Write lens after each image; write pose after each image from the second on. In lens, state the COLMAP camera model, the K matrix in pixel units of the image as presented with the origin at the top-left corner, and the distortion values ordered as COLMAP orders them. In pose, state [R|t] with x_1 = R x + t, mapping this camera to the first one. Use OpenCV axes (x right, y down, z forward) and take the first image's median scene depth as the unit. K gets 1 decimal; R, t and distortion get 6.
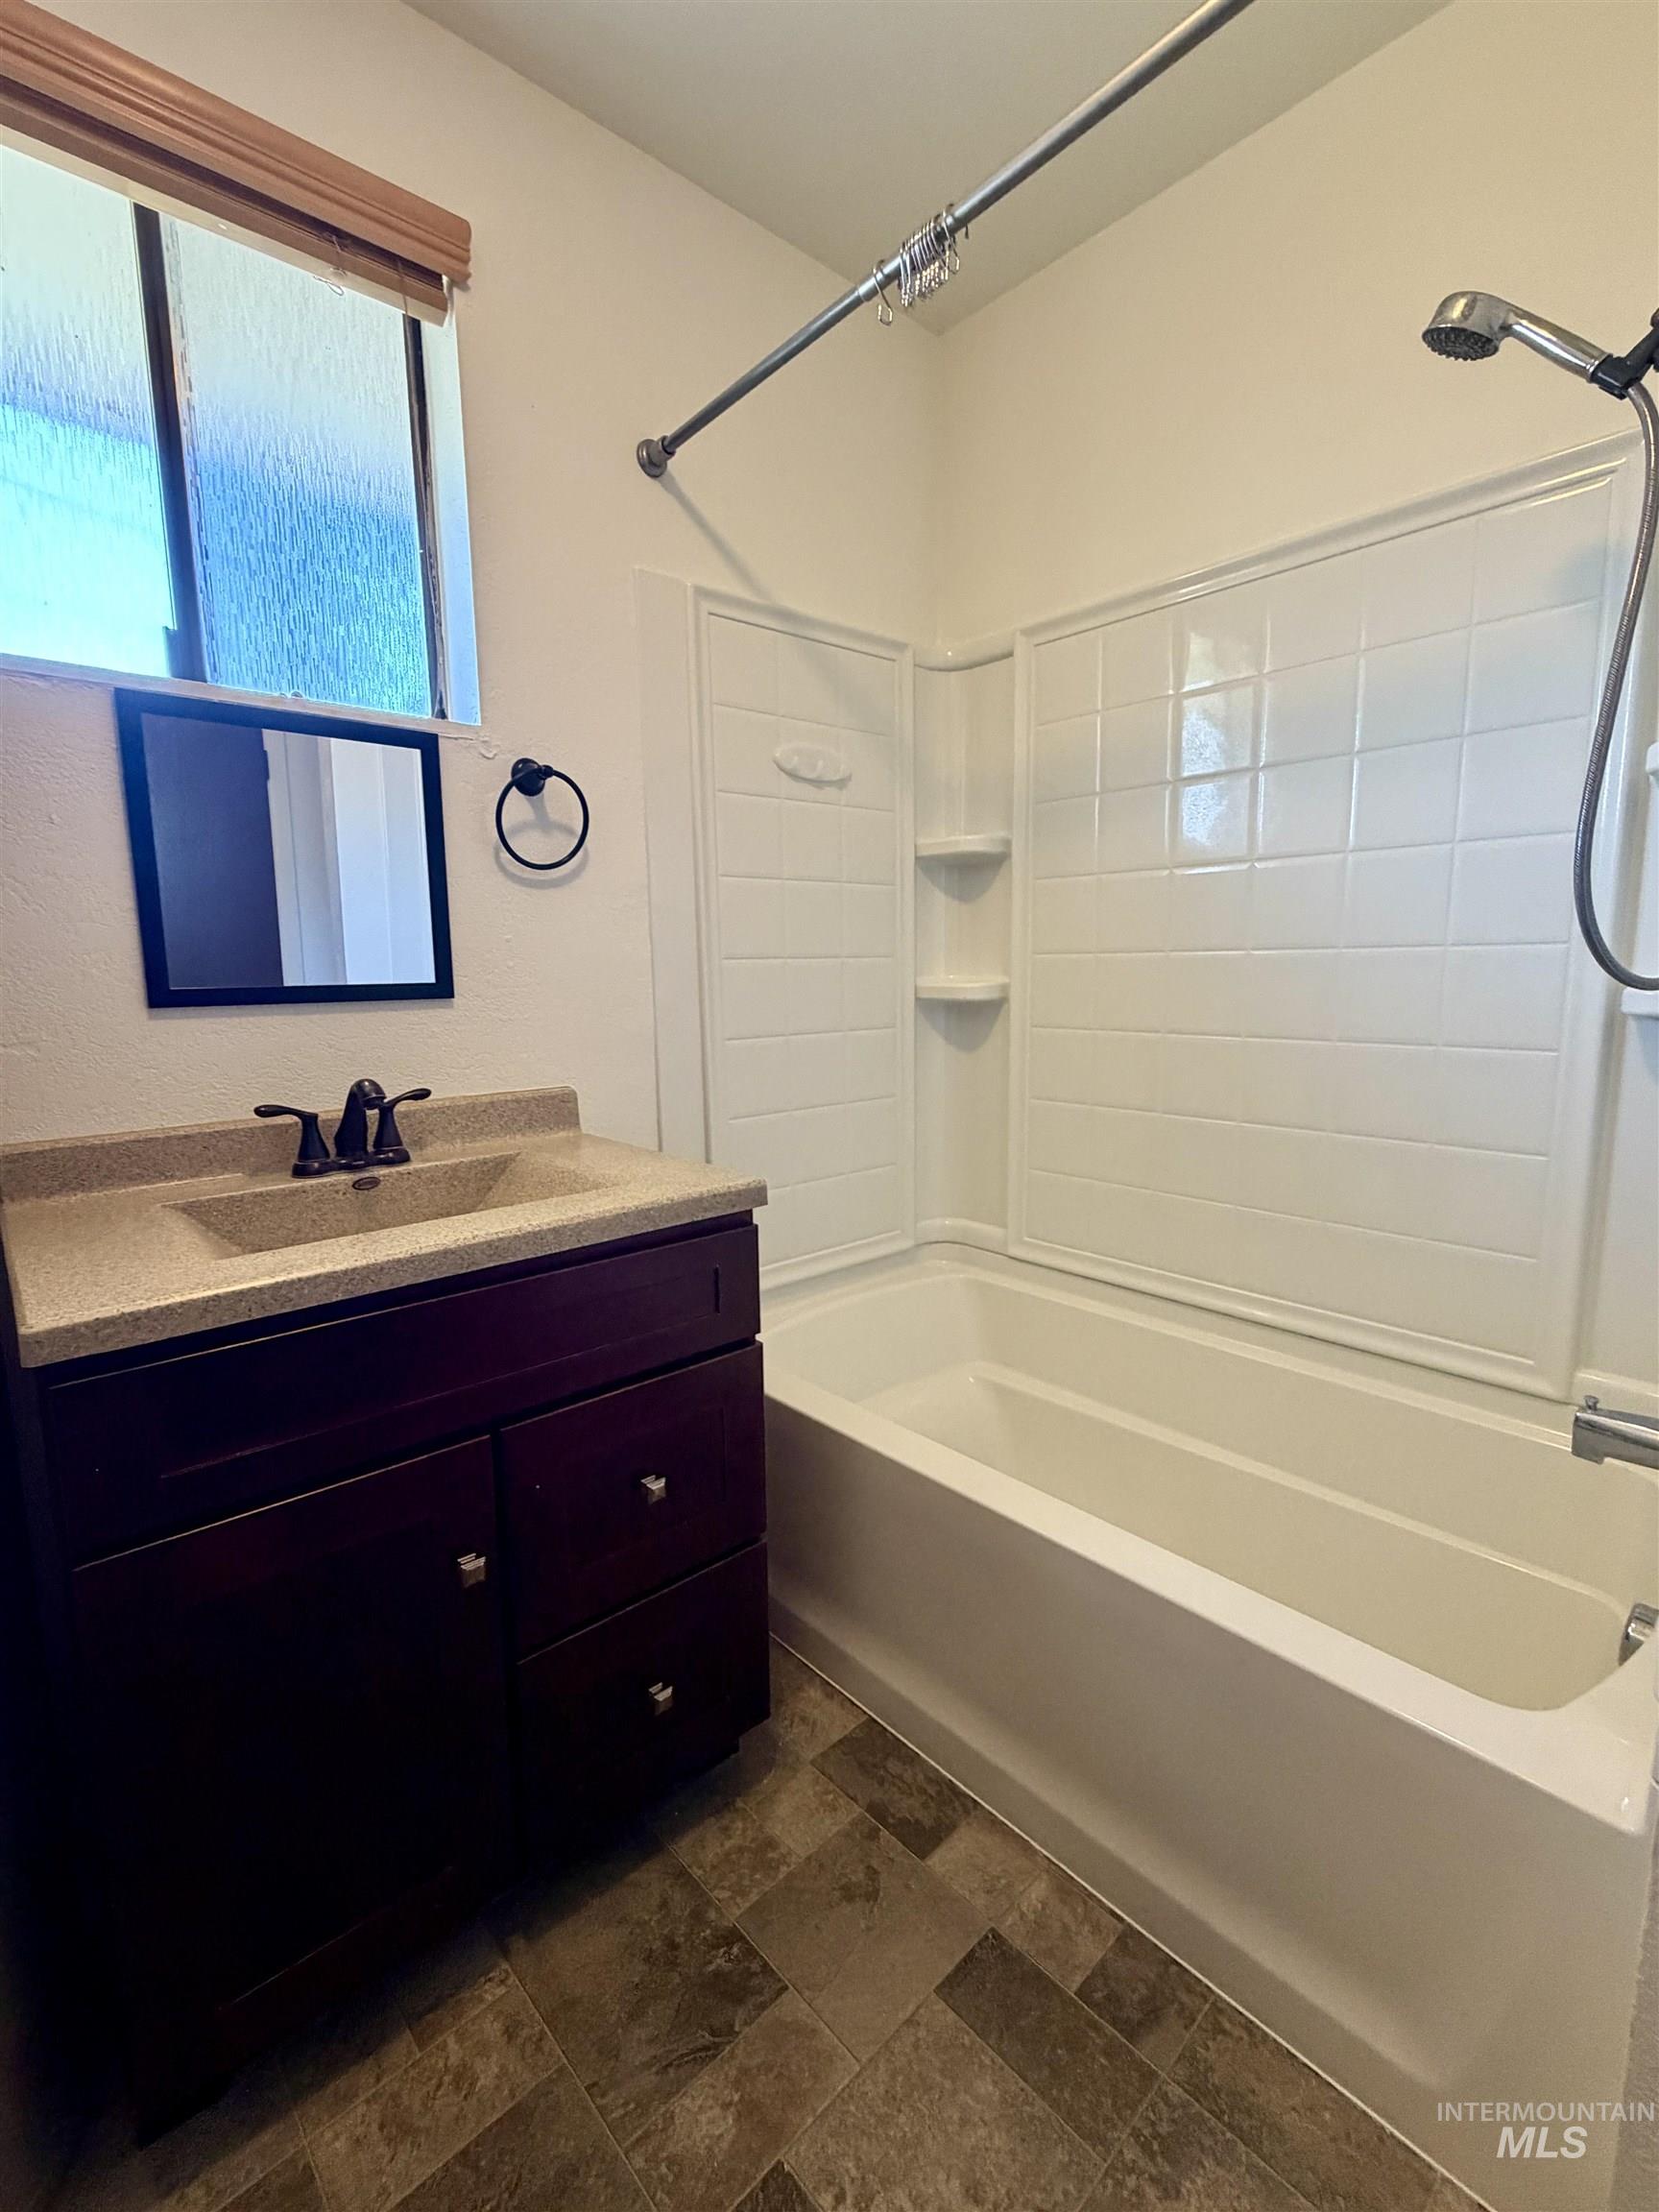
lens RADIAL K [[988.2, 0, 829.5], [0, 988.2, 1106.0], [0, 0, 1]] dist [-0.008078, -0.000323]
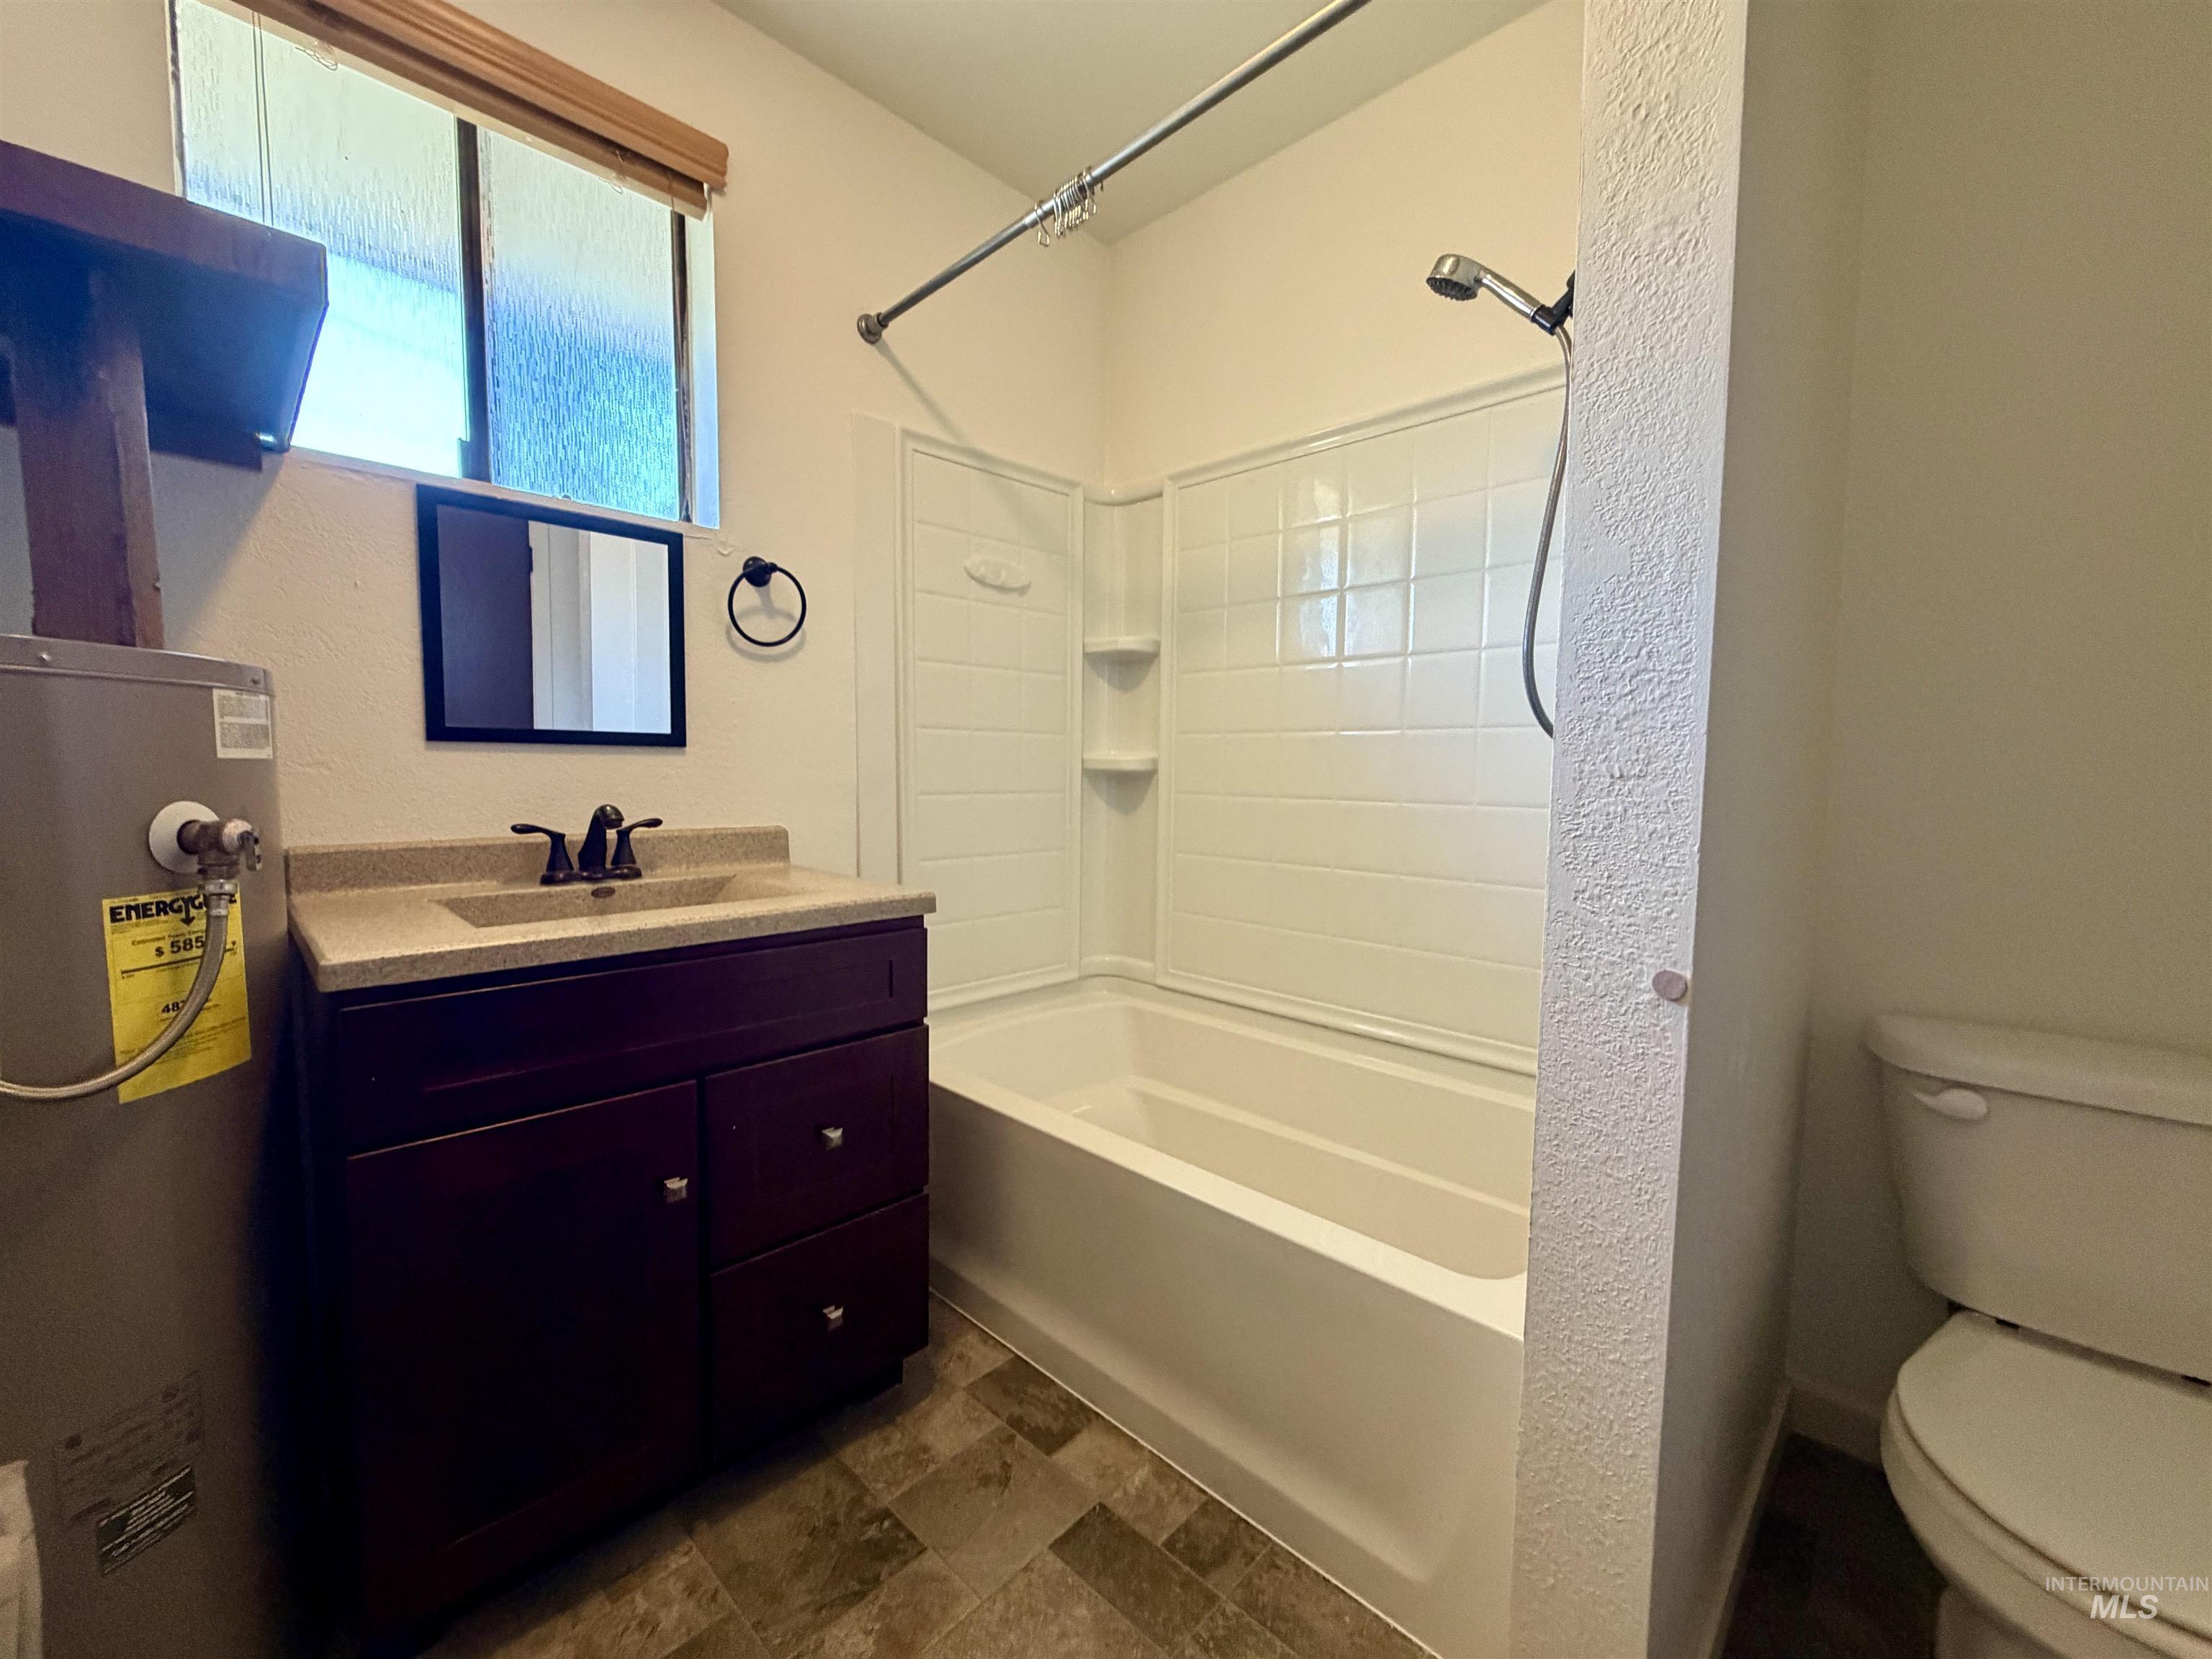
lens RADIAL K [[894.2, 0, 1106.0], [0, 894.2, 829.5], [0, 0, 1]] dist [-0.008370, 0.000058]
pose [[0.997193, 0.021199, 0.071808, 0.066586], [-0.016248, 0.997495, -0.068845, 0.068492], [-0.073087, 0.067485, 0.995040, -0.142305]]
